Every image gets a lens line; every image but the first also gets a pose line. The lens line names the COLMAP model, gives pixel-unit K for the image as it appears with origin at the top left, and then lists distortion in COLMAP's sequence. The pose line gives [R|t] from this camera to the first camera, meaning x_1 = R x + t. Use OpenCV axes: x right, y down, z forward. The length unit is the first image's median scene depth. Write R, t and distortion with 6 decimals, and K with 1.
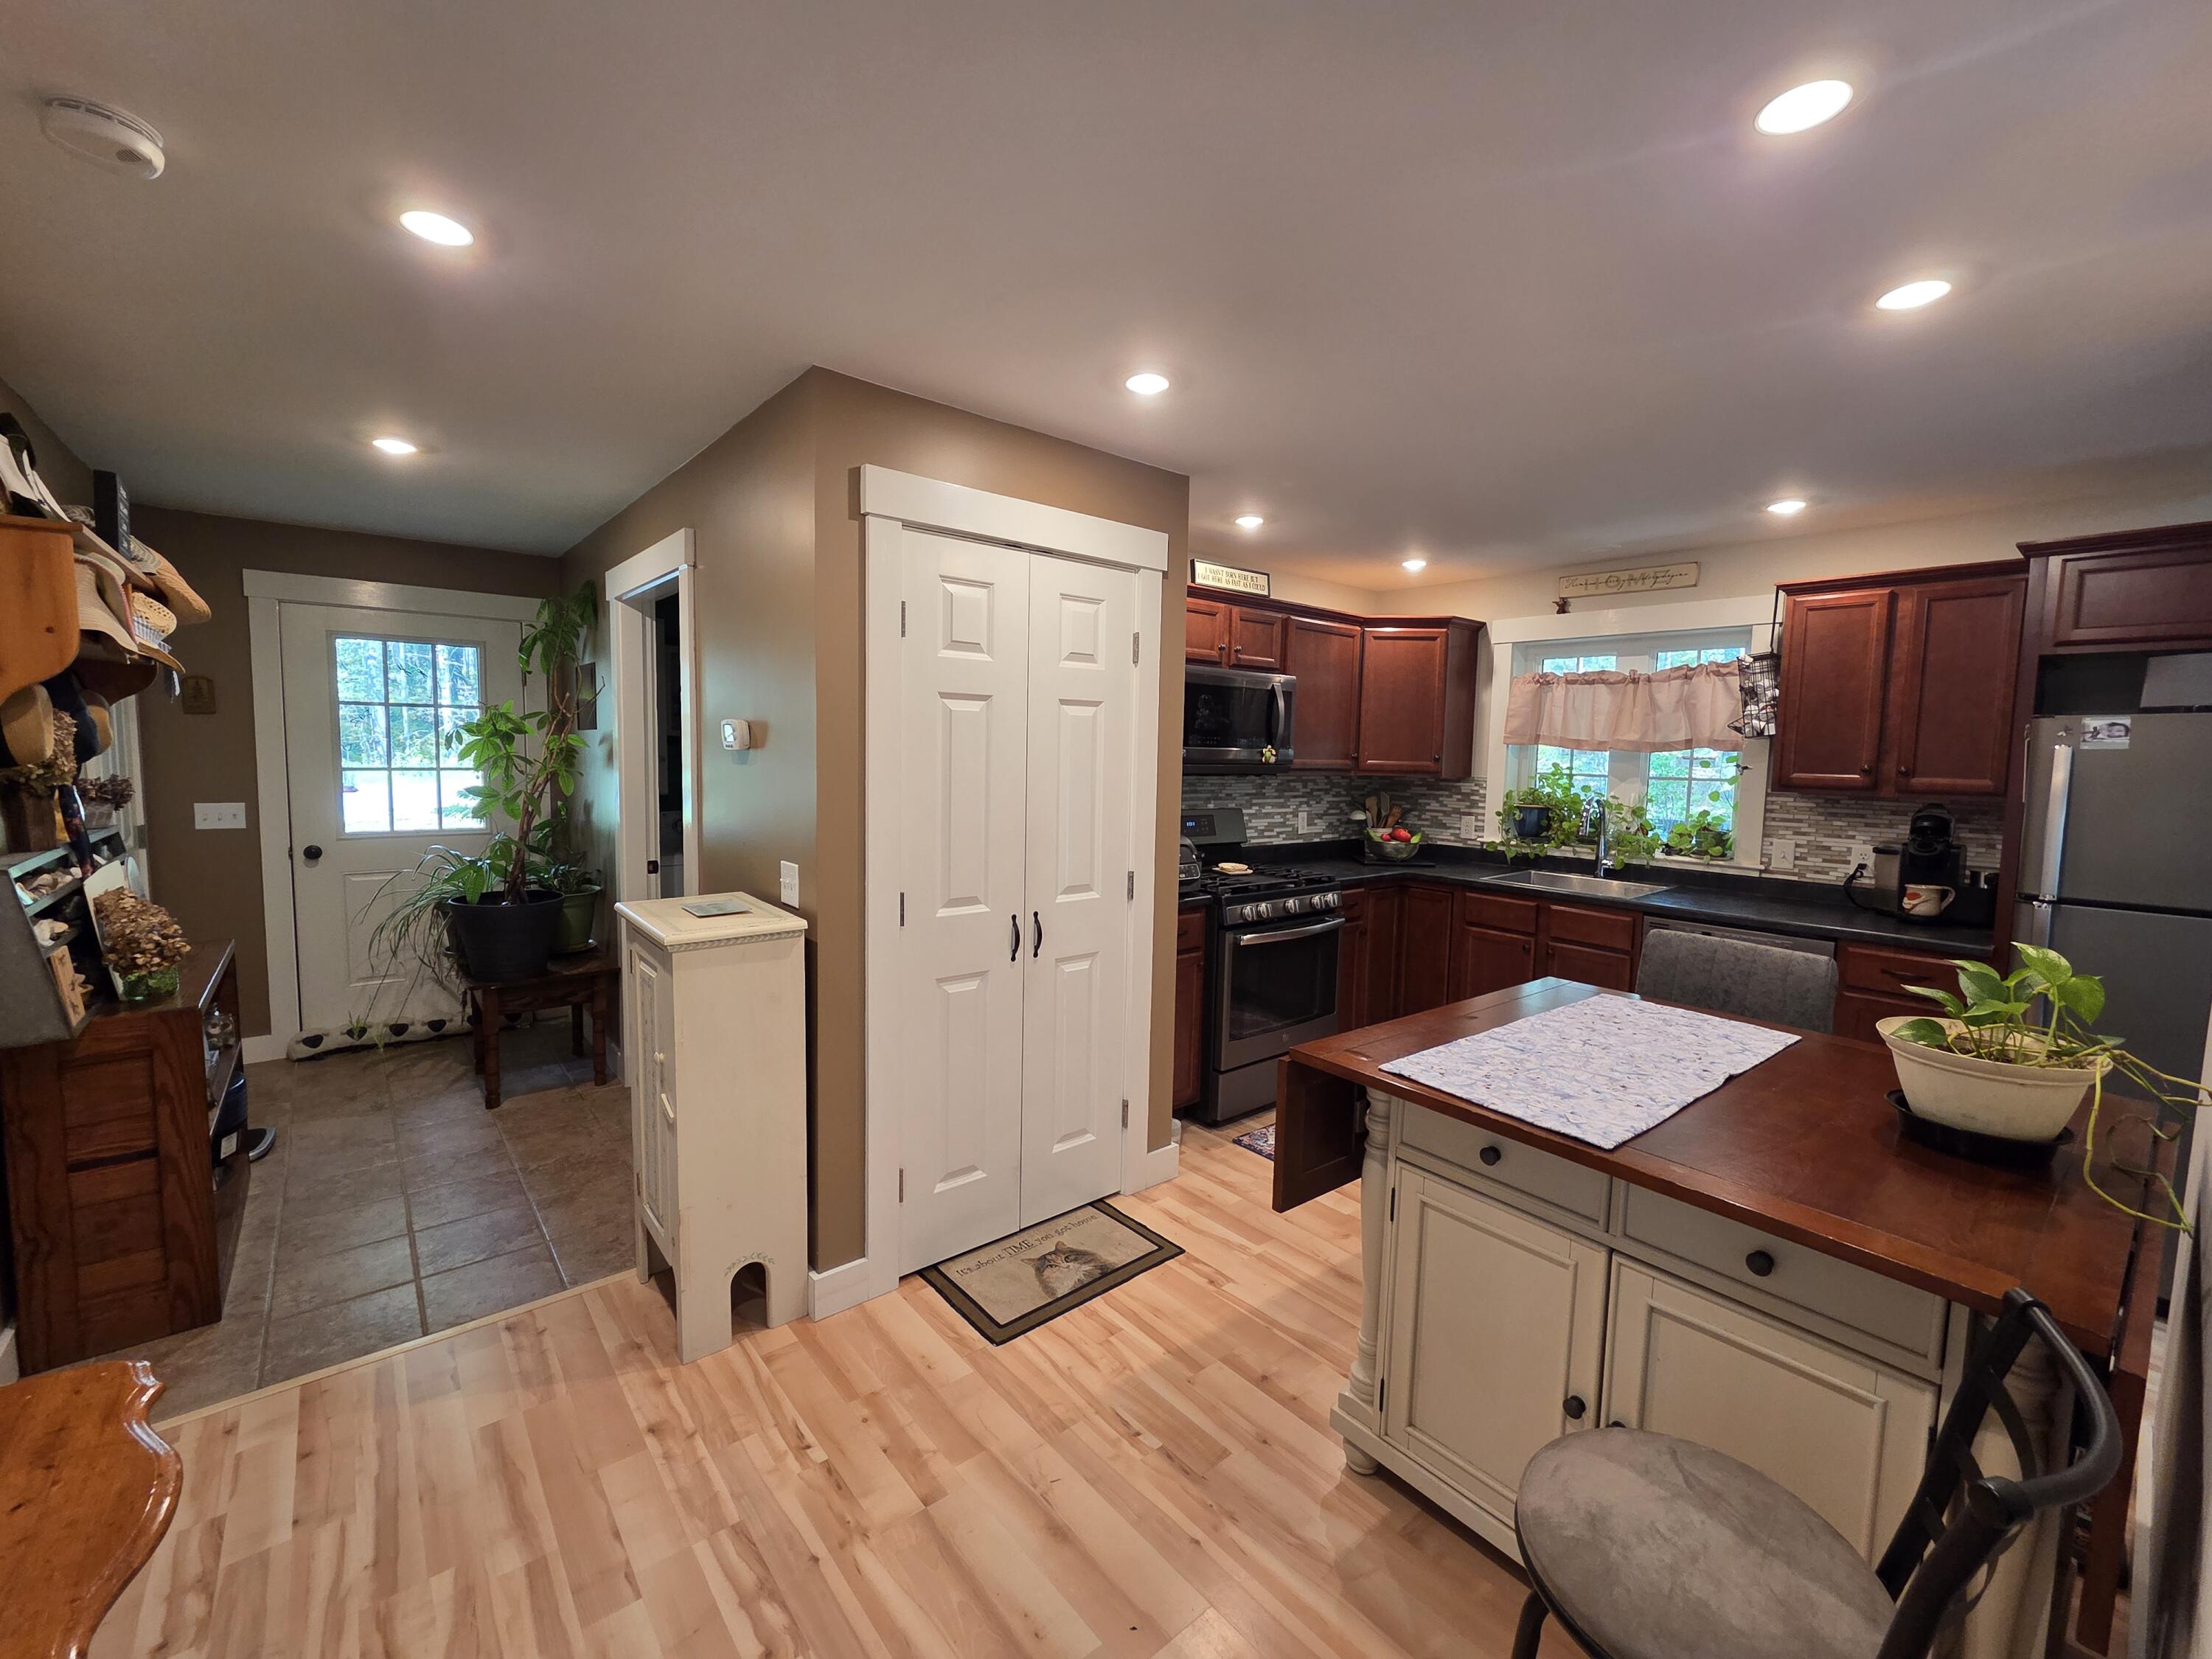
lens RADIAL K [[908.0, 0, 1100.1], [0, 908.0, 823.7], [0, 0, 1]] dist [-0.000639, -0.000787]
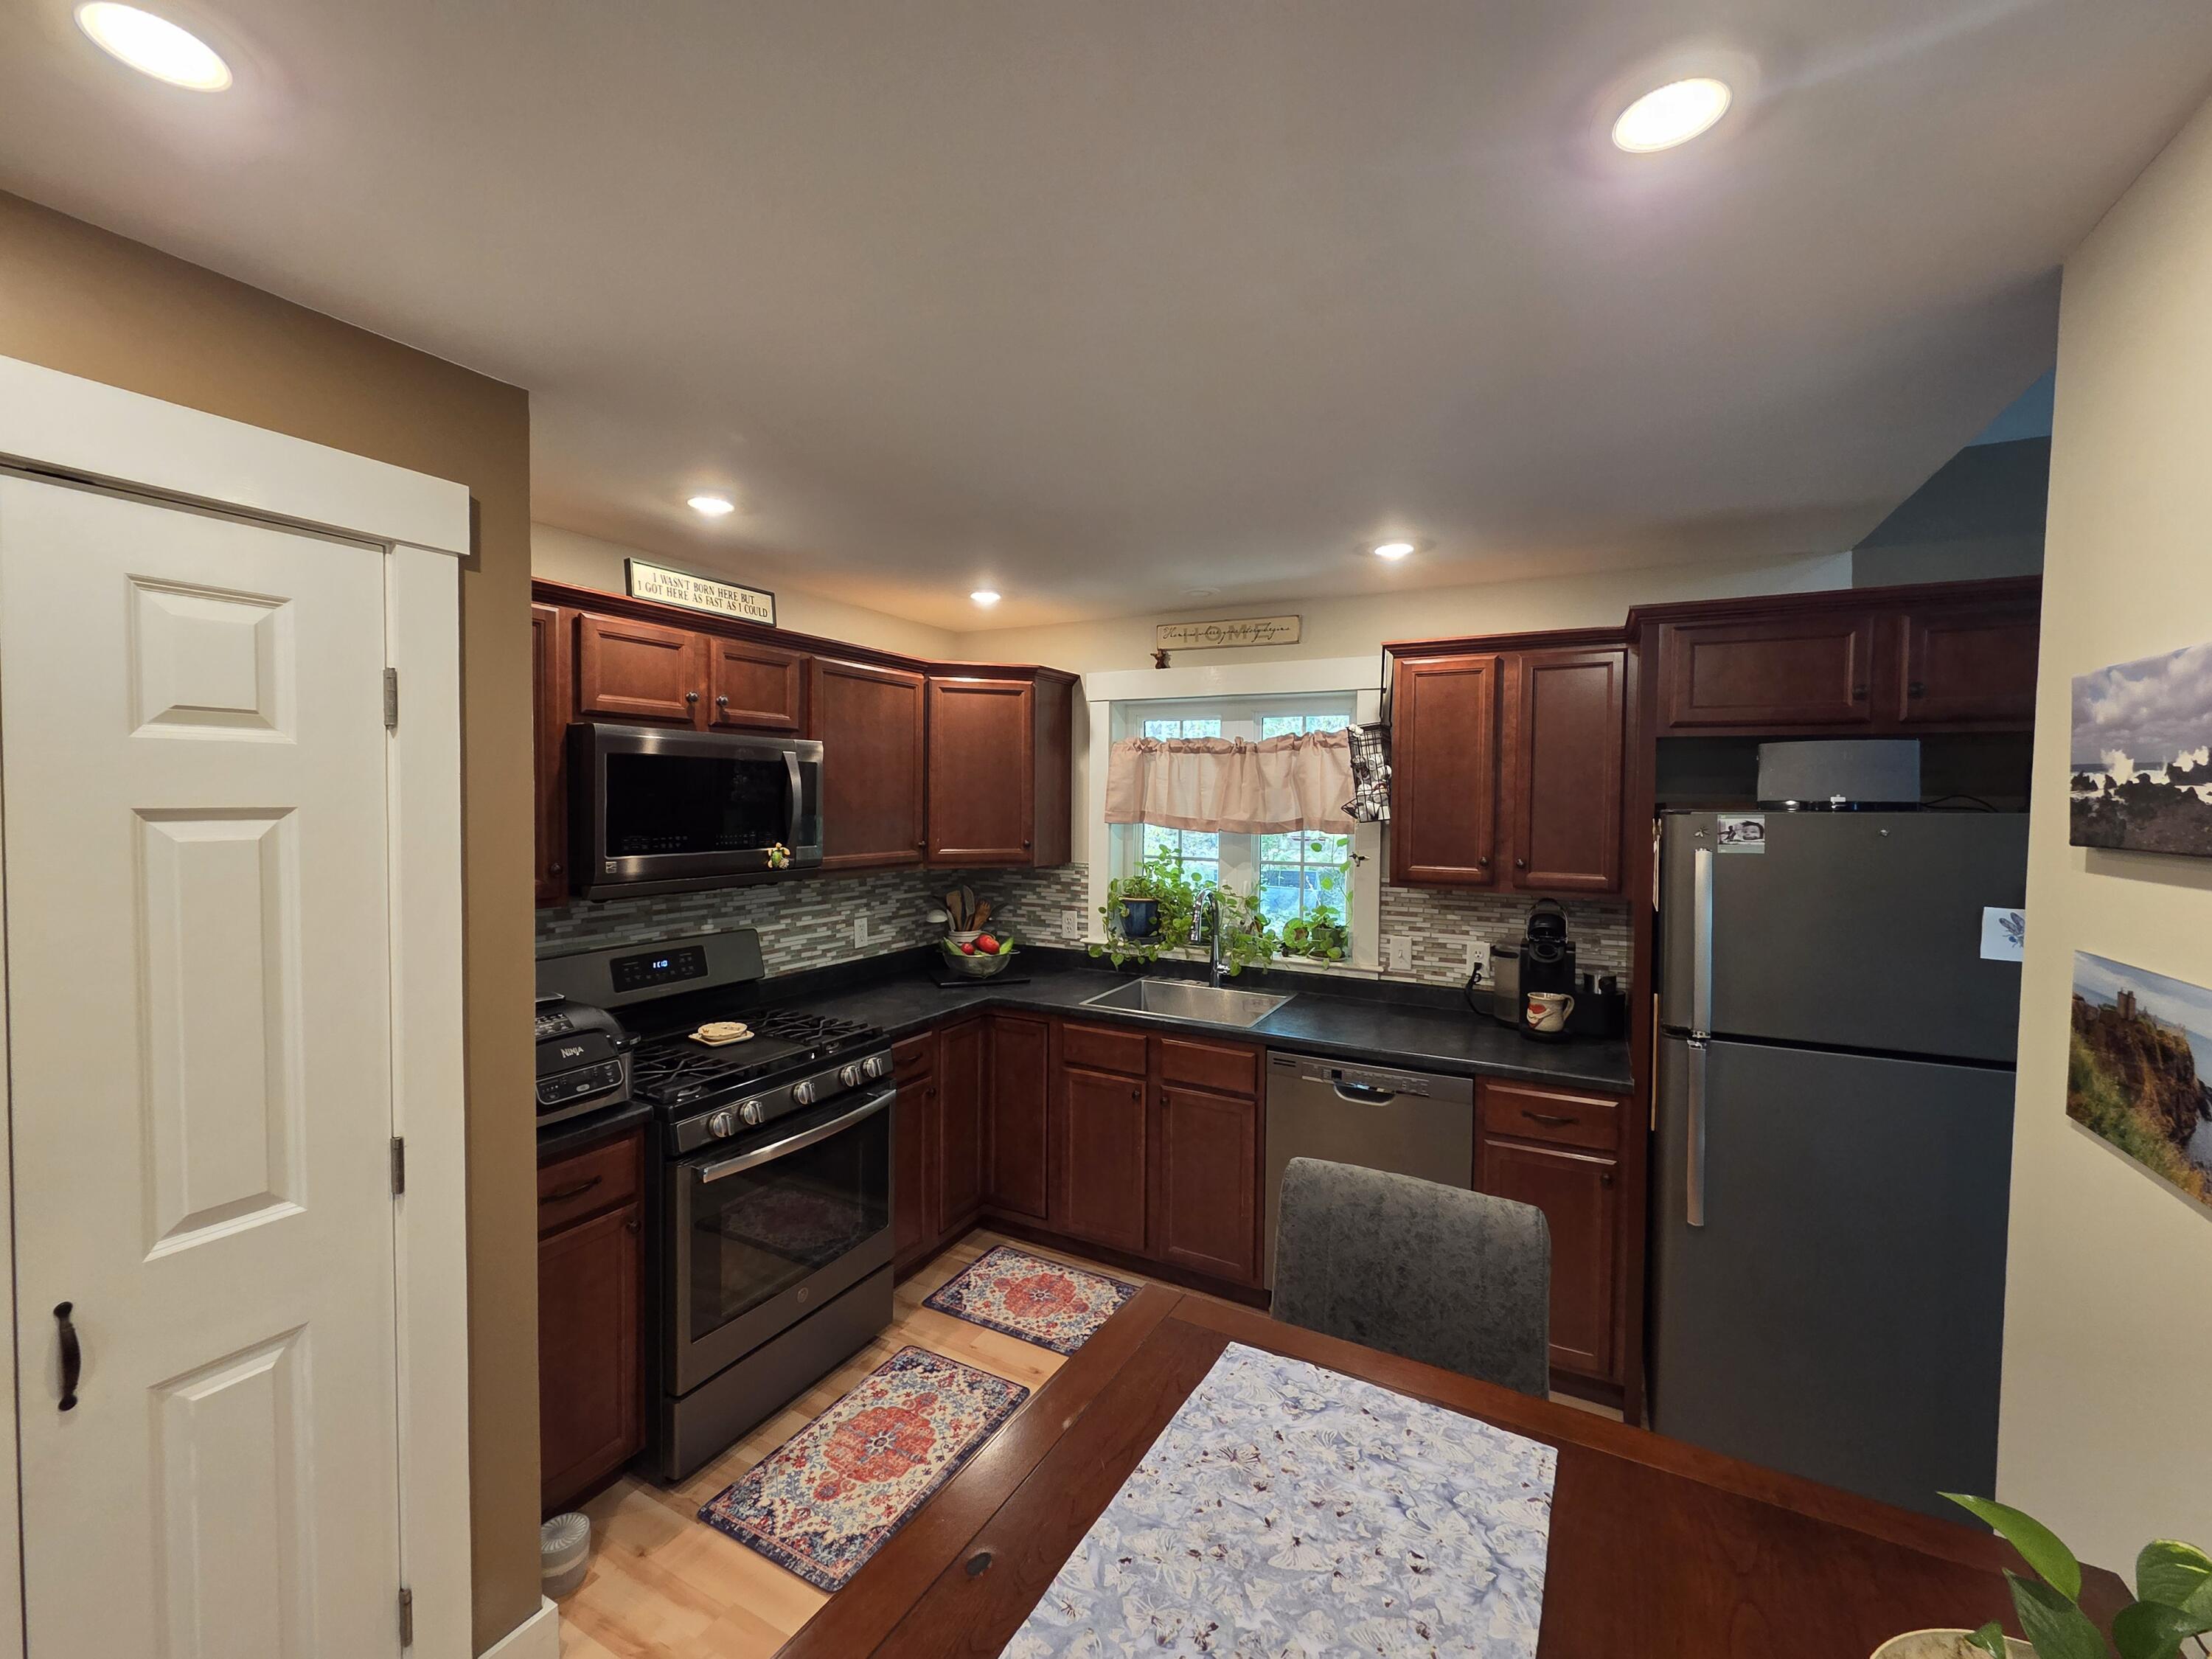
lens RADIAL K [[912.2, 0, 1105.0], [0, 912.2, 821.9], [0, 0, 1]] dist [0.000615, -0.000114]
pose [[0.925896, -0.022169, 0.377127, 0.150645], [0.041464, 0.998209, -0.043120, -0.060121], [-0.375495, 0.055562, 0.925157, 0.267193]]
